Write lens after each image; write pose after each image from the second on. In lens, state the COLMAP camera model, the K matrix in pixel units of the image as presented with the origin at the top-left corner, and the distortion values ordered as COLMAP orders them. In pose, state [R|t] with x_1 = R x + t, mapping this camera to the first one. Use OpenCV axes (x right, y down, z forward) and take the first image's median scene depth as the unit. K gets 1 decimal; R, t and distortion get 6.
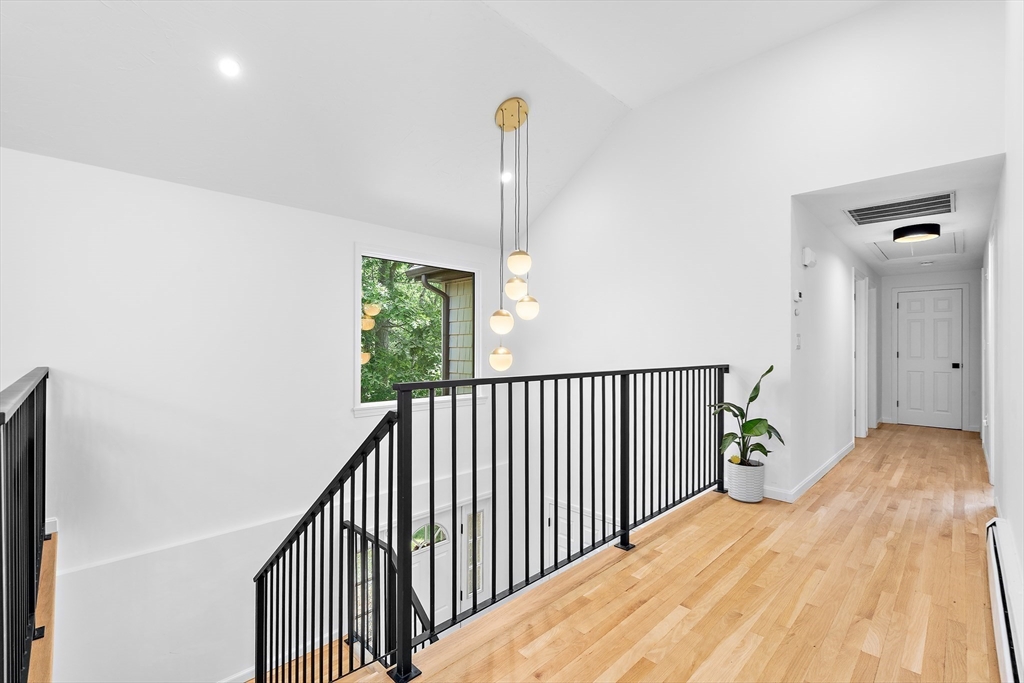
lens RADIAL K [[455.5, 0, 508.2], [0, 455.5, 346.4], [0, 0, 1]] dist [-0.002223, -0.000342]
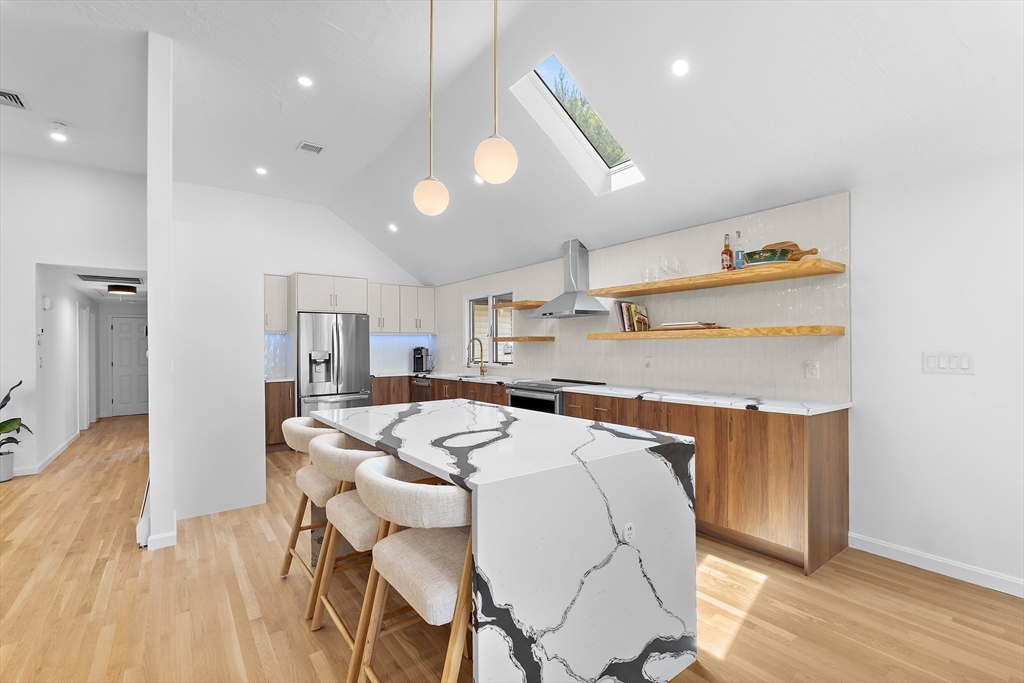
lens RADIAL K [[454.5, 0, 512.0], [0, 454.5, 341.5], [0, 0, 1]] dist [-0.001969, -0.000142]
pose [[0.143237, 0.005795, 0.989671, -0.541779], [0.012476, 0.999893, -0.007661, -0.044077], [-0.989610, 0.013445, 0.143150, -0.650521]]
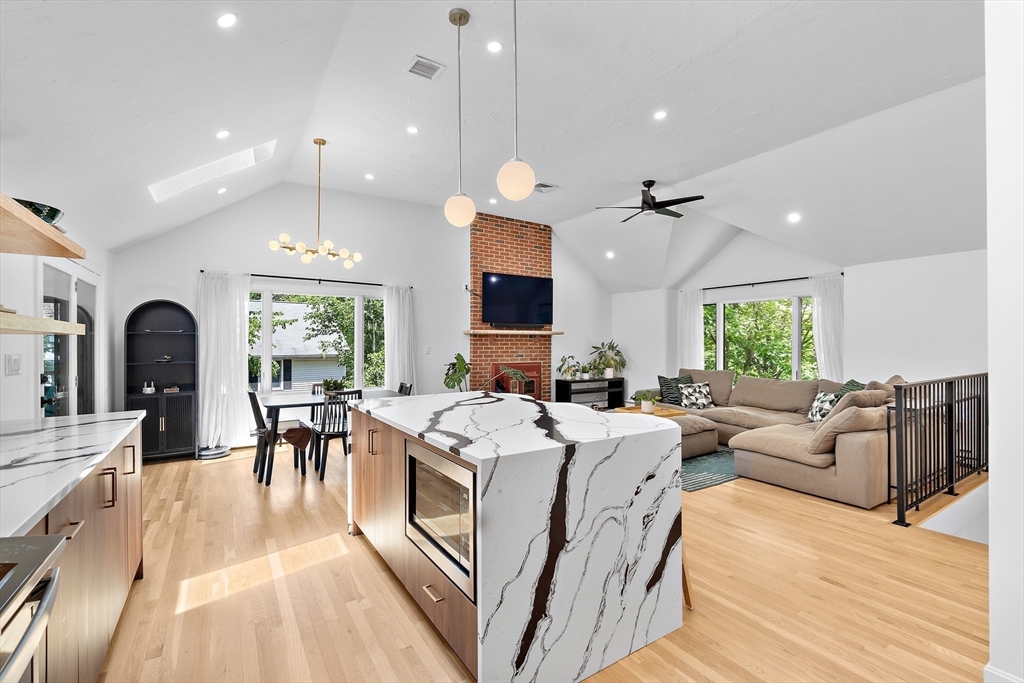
lens RADIAL K [[449.2, 0, 512.0], [0, 449.2, 341.5], [0, 0, 1]] dist [0.001143, -0.000116]
pose [[-0.214595, -0.007450, -0.976675, 0.729893], [-0.002204, 0.999972, -0.007144, -0.040932], [0.976701, 0.000620, -0.214605, -0.304210]]
